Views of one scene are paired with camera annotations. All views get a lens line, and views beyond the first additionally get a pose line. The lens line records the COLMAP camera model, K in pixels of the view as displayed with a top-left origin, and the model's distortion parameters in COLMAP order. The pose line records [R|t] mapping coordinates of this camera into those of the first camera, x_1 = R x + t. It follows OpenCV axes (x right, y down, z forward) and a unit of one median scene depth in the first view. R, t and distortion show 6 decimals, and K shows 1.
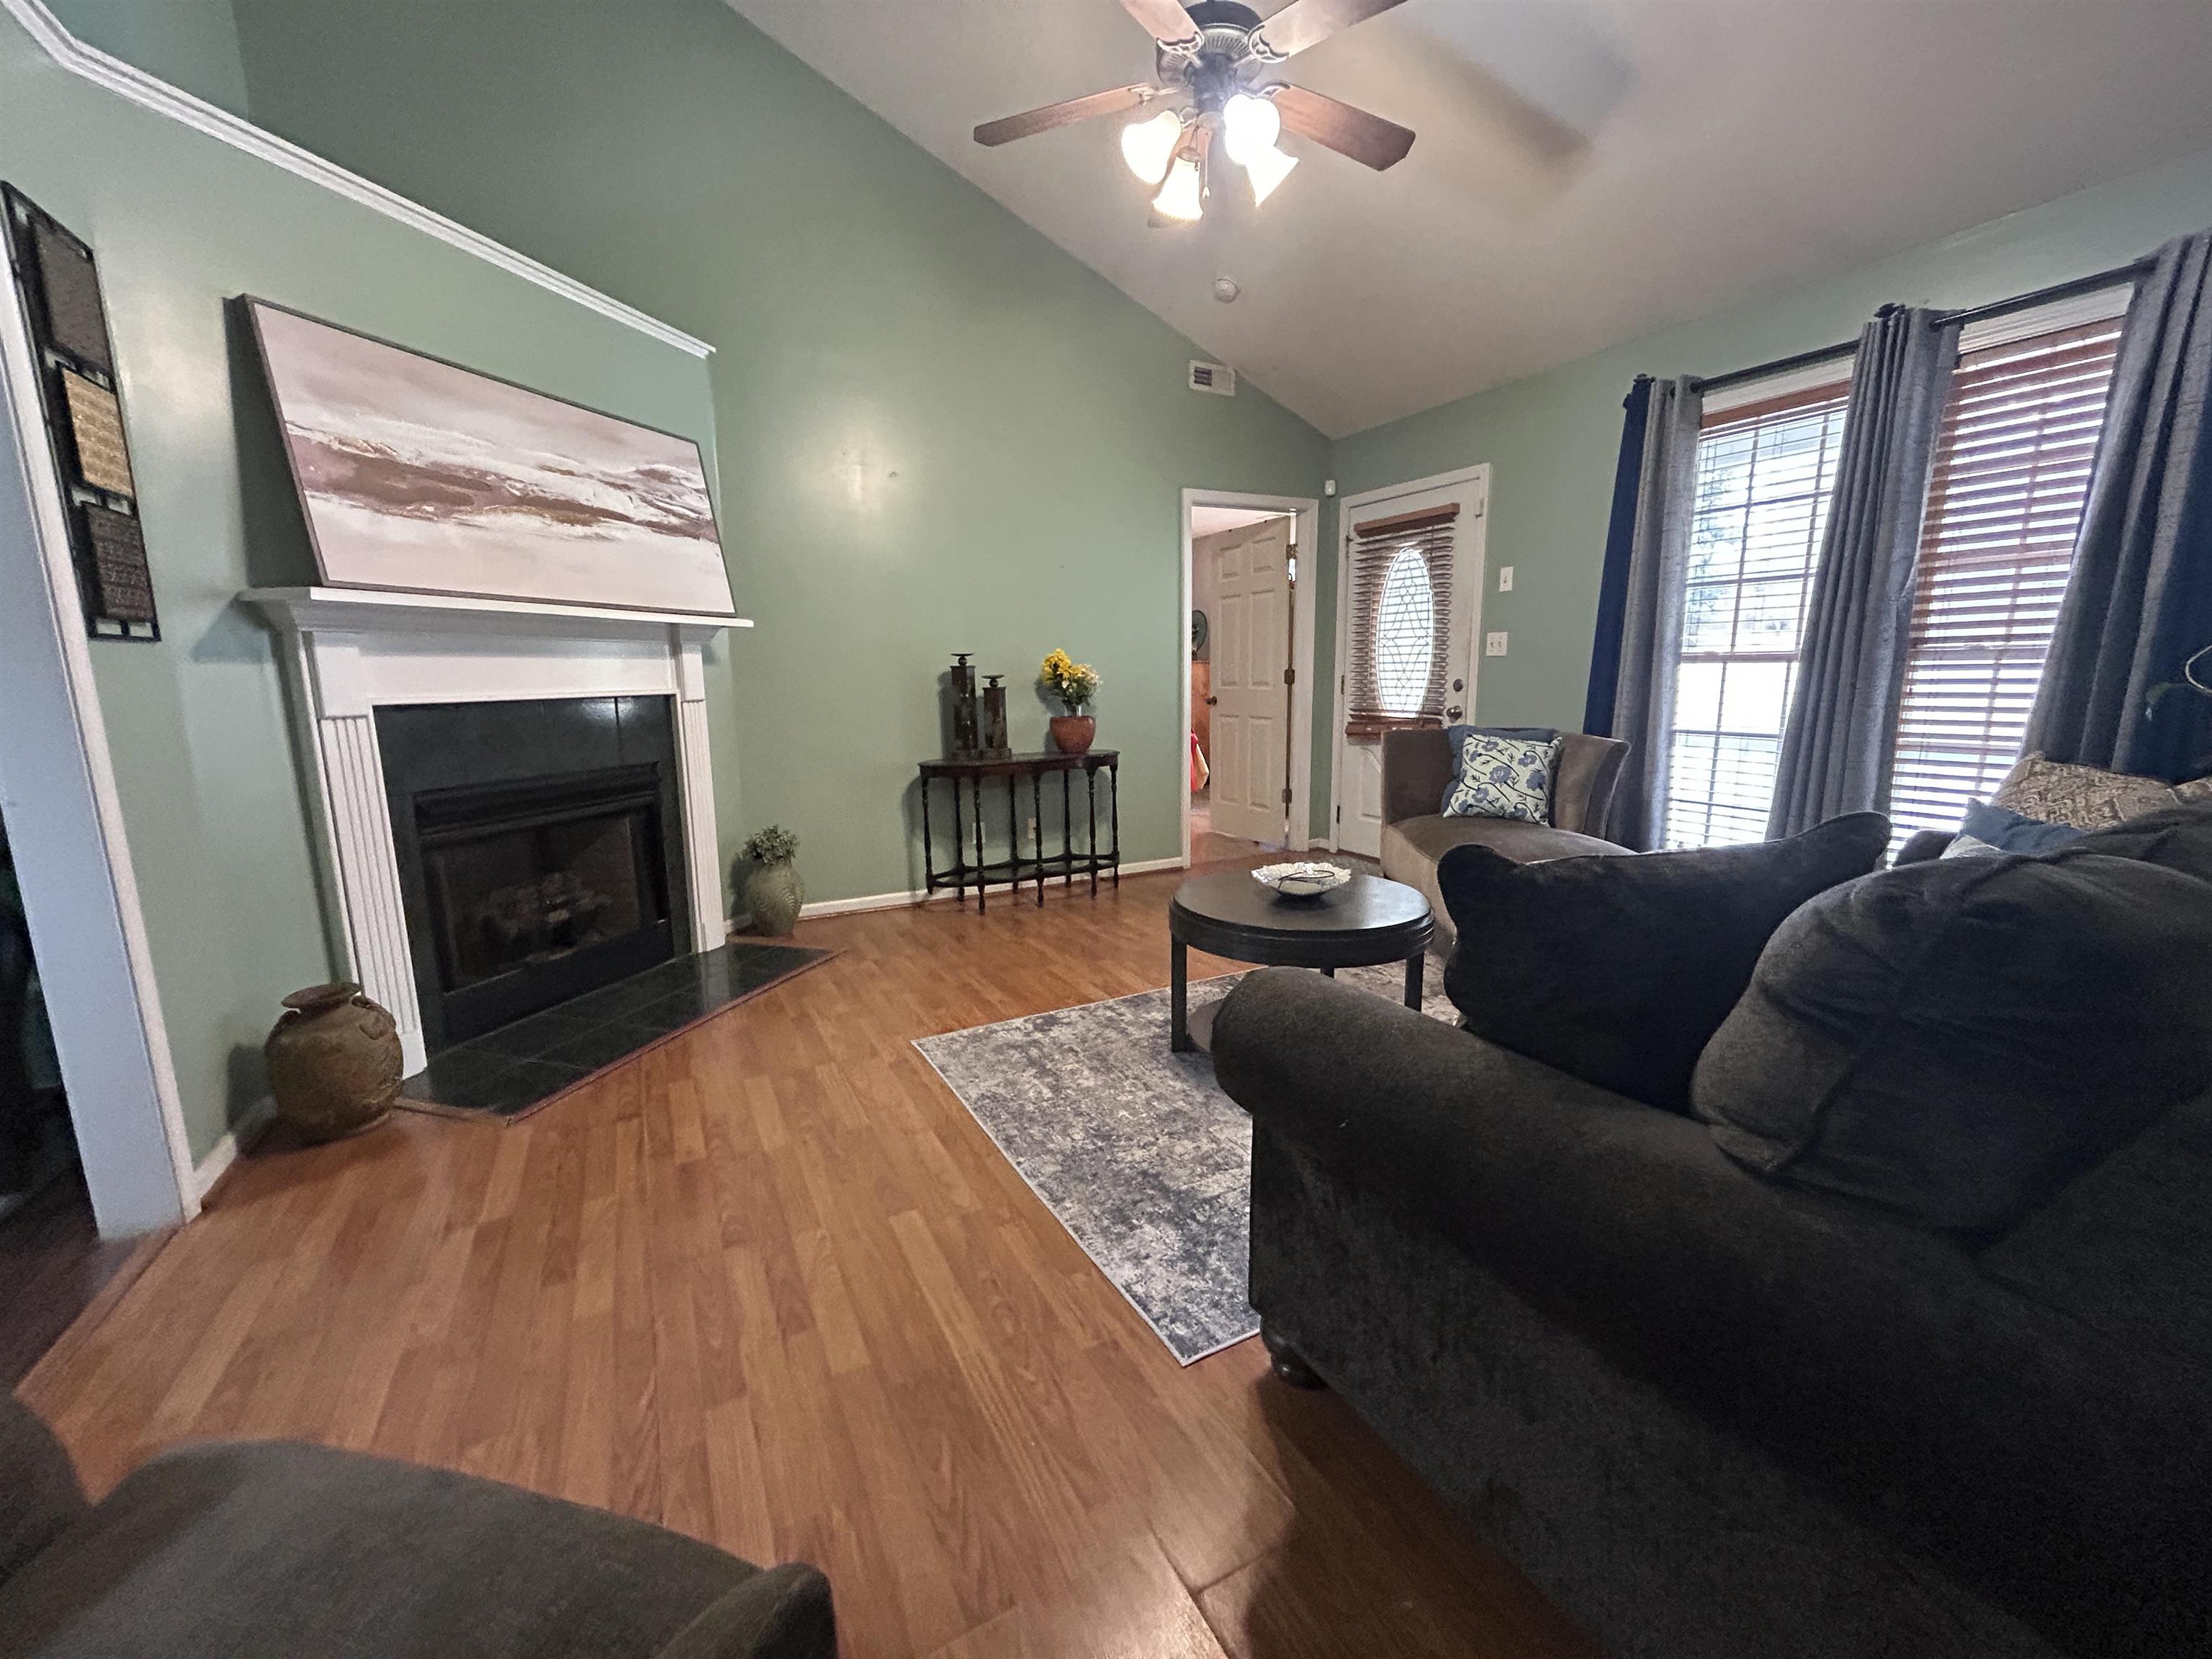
lens RADIAL K [[896.6, 0, 1106.0], [0, 896.6, 829.5], [0, 0, 1]] dist [0.000261, 0.000056]
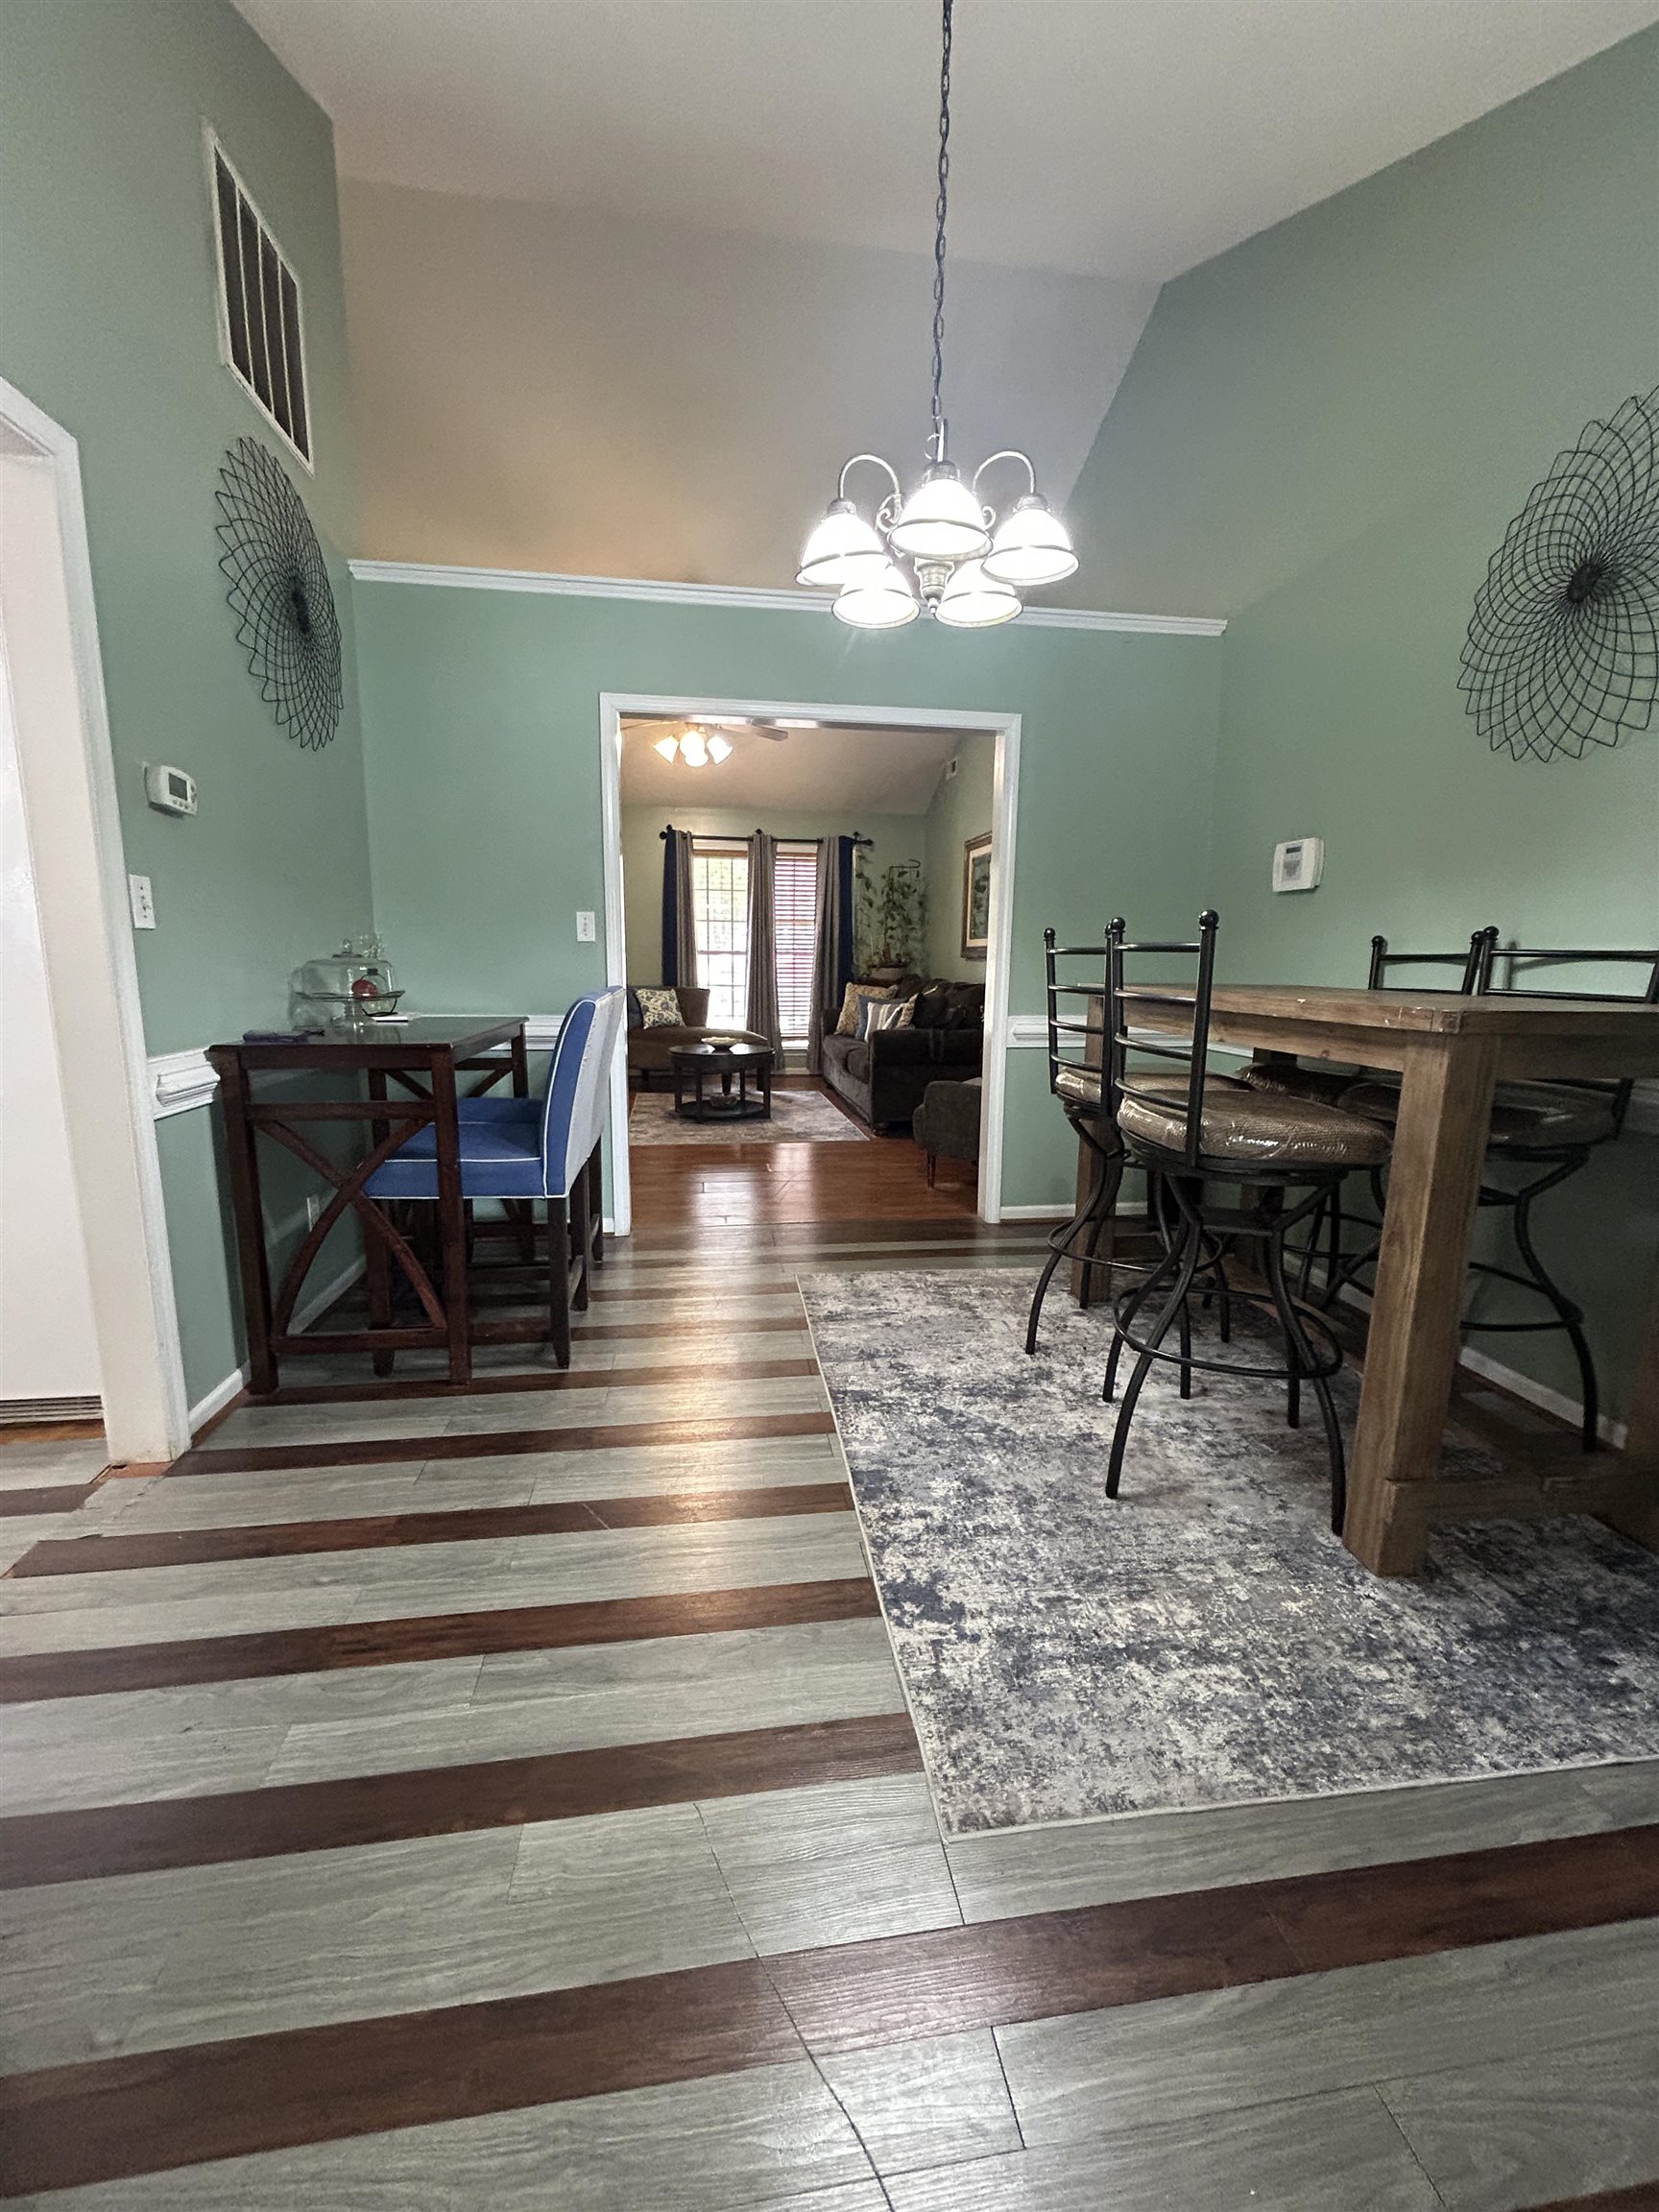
lens RADIAL K [[896.6, 0, 829.5], [0, 896.6, 1106.0], [0, 0, 1]] dist [0.000261, 0.000056]
pose [[0.366347, -0.135218, 0.920601, -0.579735], [0.143550, 0.985753, 0.087663, -0.143542], [-0.919339, 0.100038, 0.380538, 0.865848]]
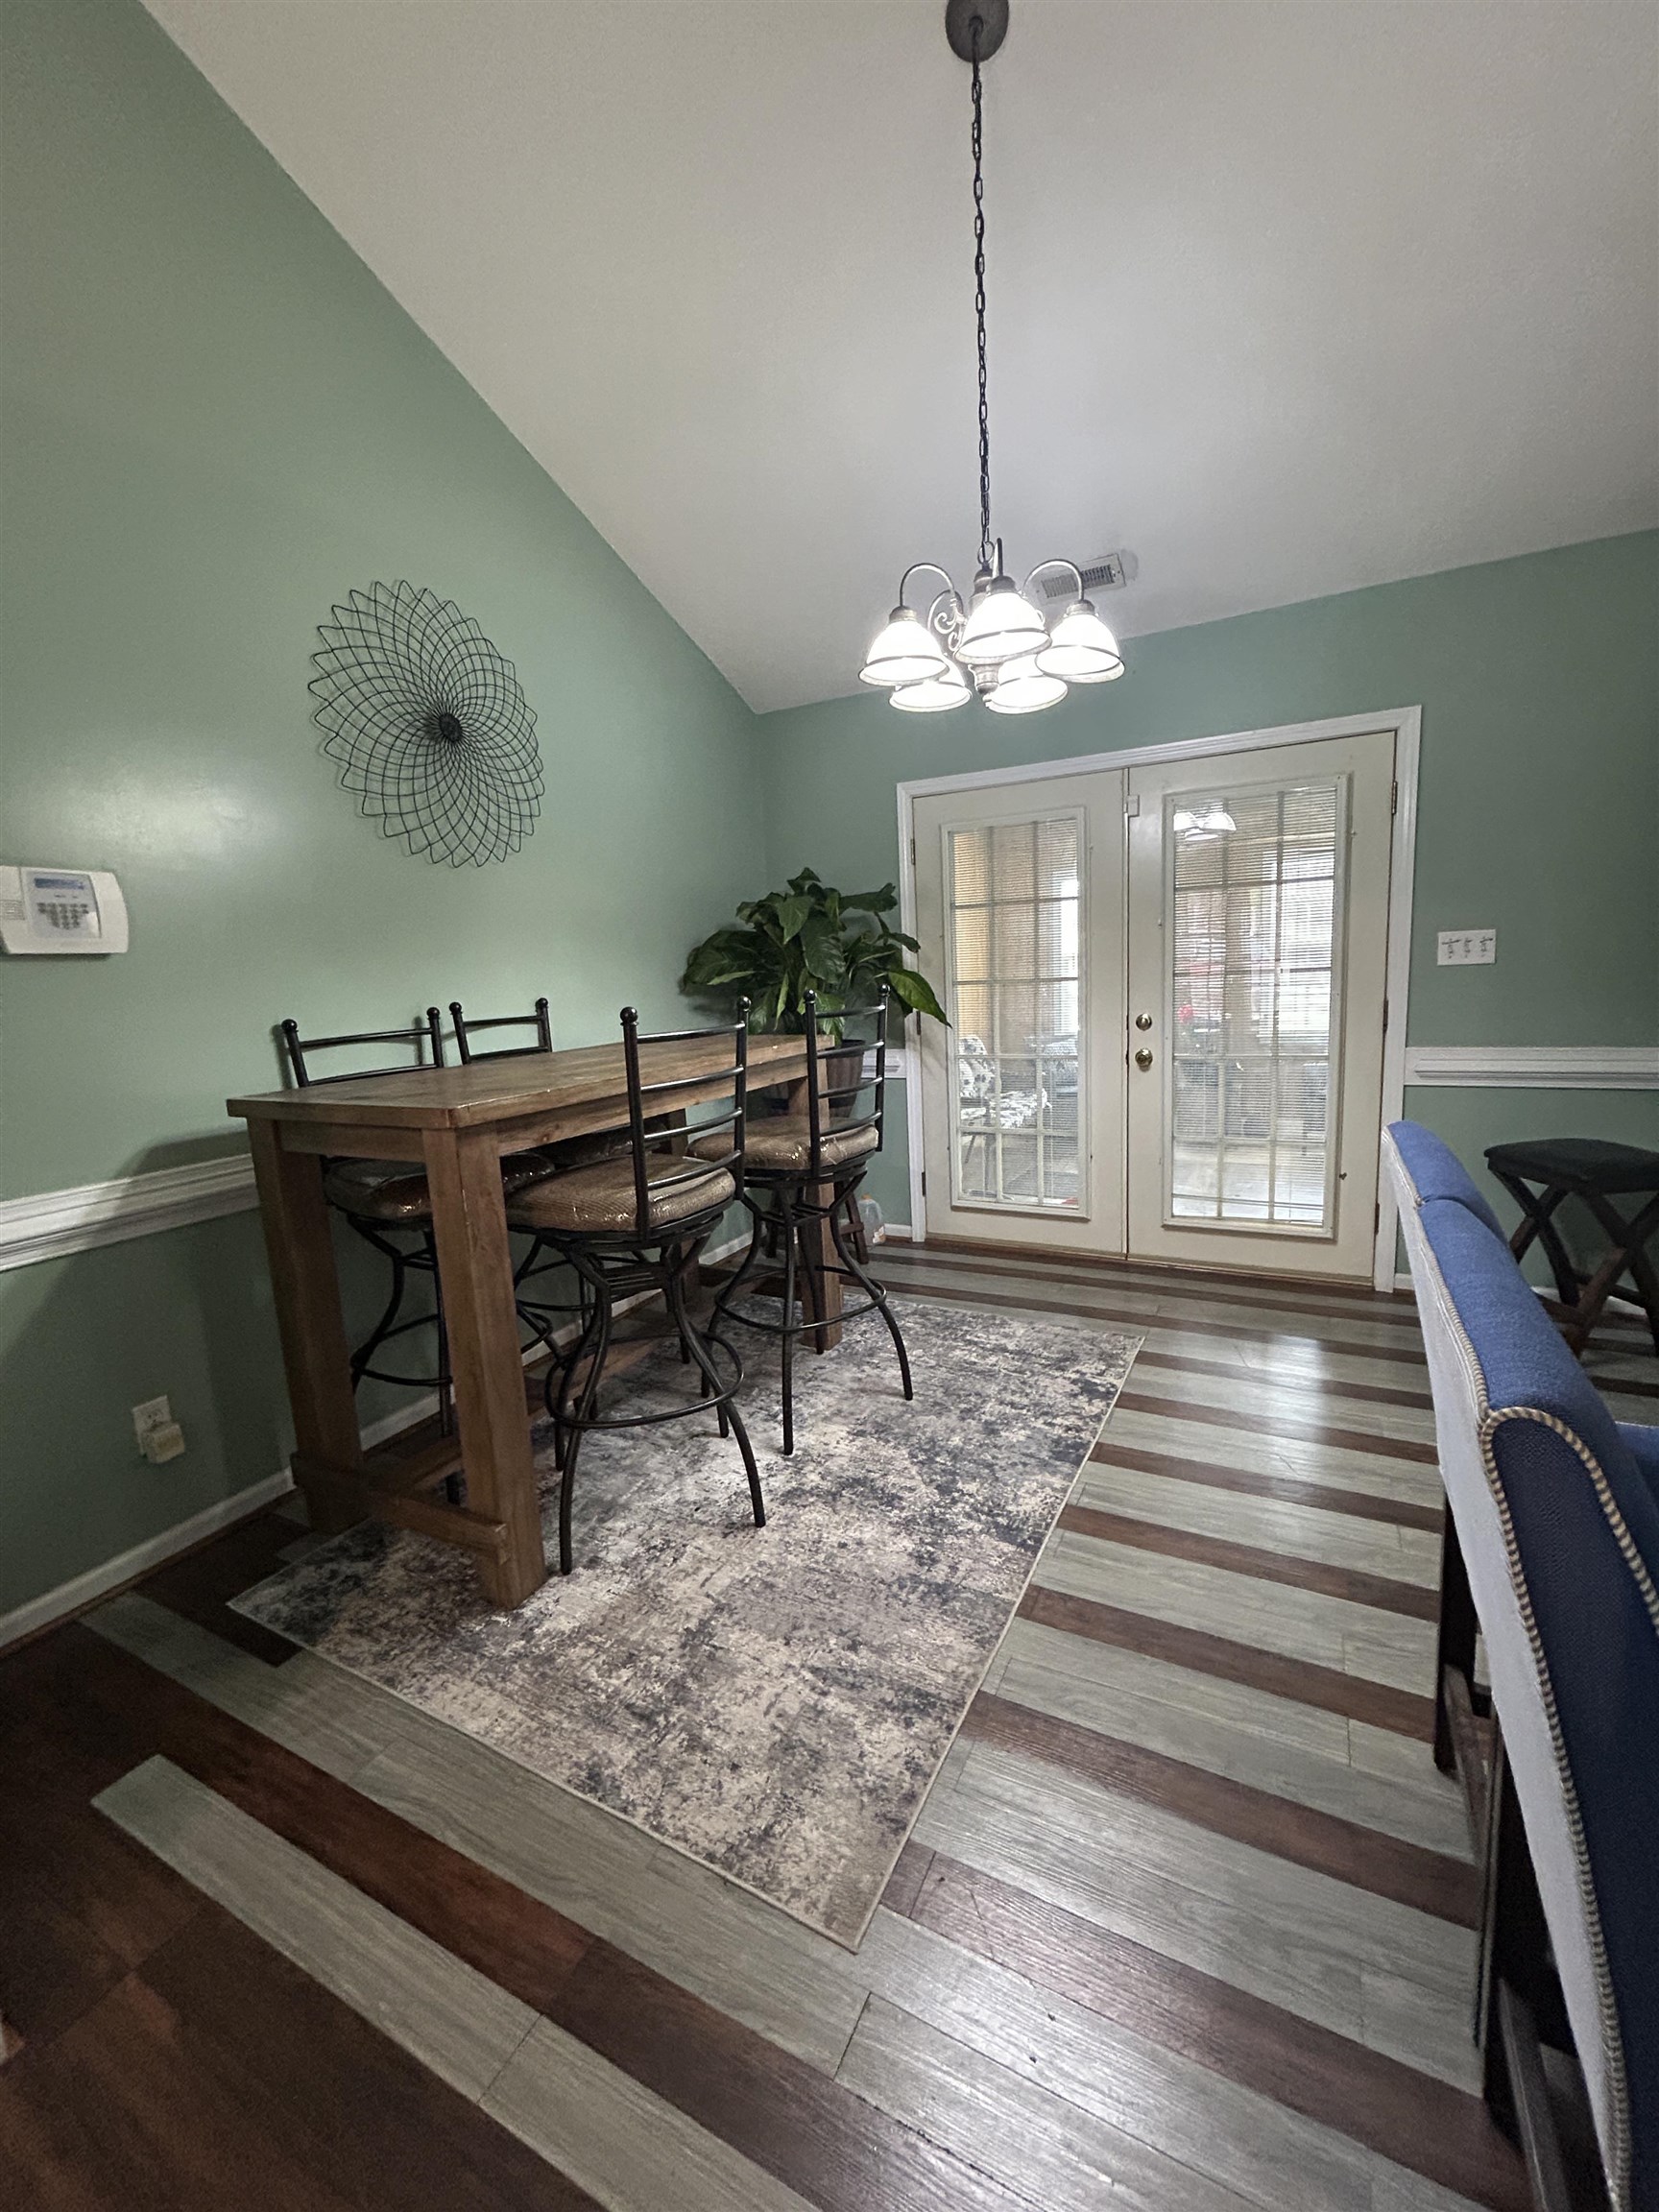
lens RADIAL K [[896.6, 0, 829.5], [0, 896.6, 1106.0], [0, 0, 1]] dist [0.000261, 0.000056]
pose [[-0.845063, 0.137829, -0.516596, 0.622033], [-0.031626, 0.951625, 0.305629, -0.344971], [0.533731, 0.274614, -0.799824, 1.596918]]
